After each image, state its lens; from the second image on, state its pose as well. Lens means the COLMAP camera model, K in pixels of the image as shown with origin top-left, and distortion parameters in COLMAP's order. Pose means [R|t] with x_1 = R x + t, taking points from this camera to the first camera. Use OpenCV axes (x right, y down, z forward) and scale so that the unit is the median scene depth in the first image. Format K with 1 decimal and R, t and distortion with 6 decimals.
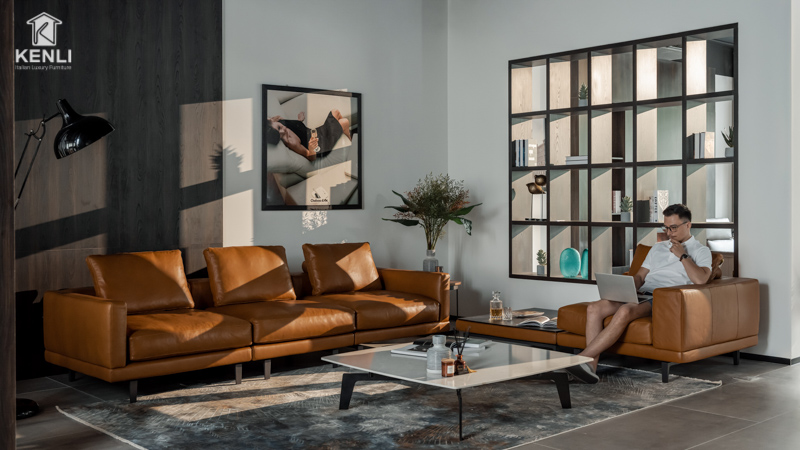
lens RADIAL K [[868.1, 0, 400.0], [0, 868.1, 225.0], [0, 0, 1]] dist [0.003443, 0.000823]
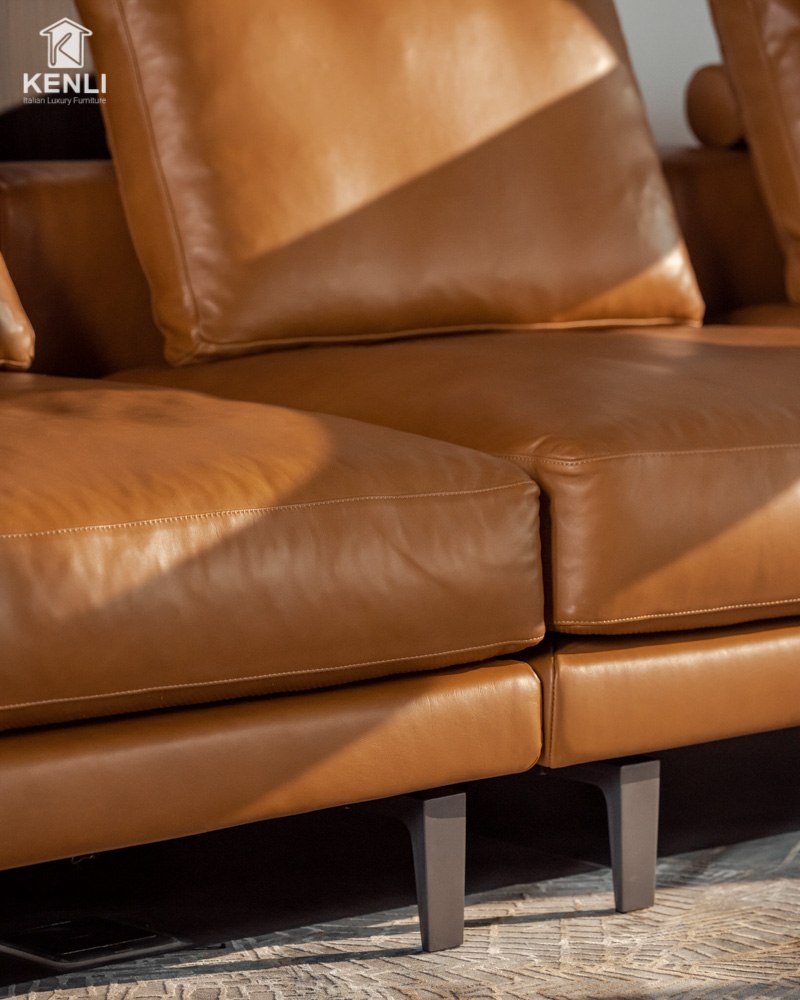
lens RADIAL K [[3968.5, 0, 400.0], [0, 3968.5, 500.0], [0, 0, 1]] dist [0.257978, -1.101614]
pose [[0.999834, 0.004905, -0.017536, -0.178912], [-0.003163, 0.995181, 0.098003, 0.058798], [0.017932, -0.097931, 0.995032, 0.414611]]
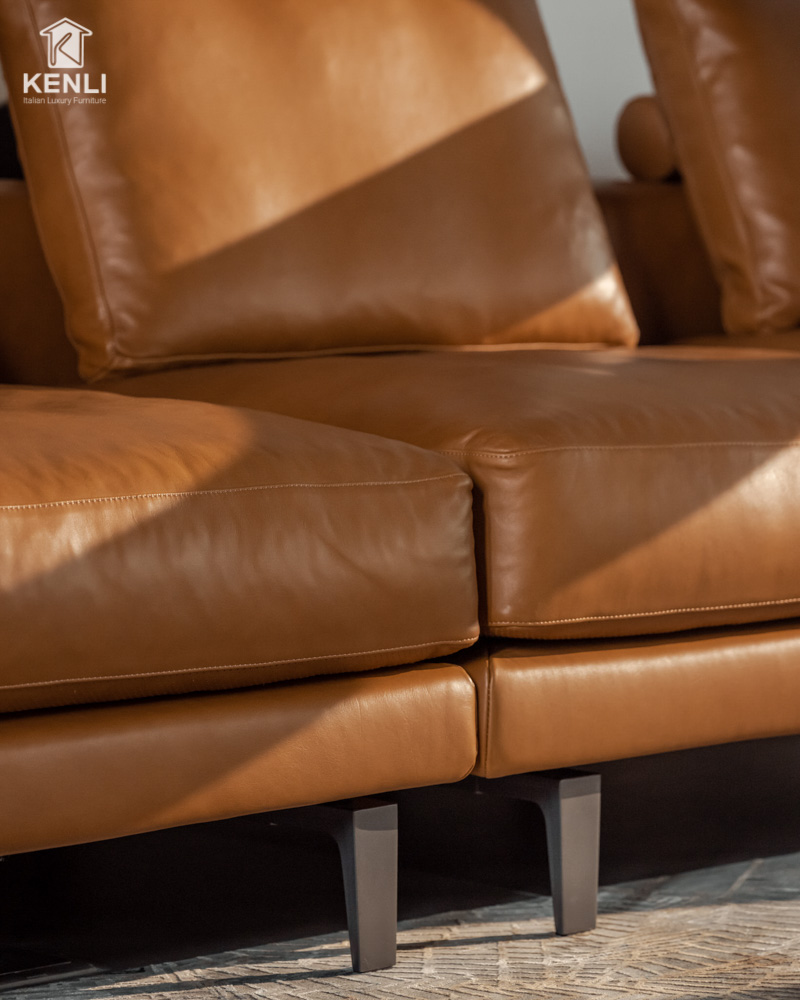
lens RADIAL K [[3968.5, 0, 400.0], [0, 3968.5, 500.0], [0, 0, 1]] dist [0.257978, -1.101614]
pose [[0.999993, -0.003277, 0.001742, -0.179738], [0.003179, 0.998568, 0.053410, 0.086547], [-0.001915, -0.053404, 0.998571, 0.440105]]
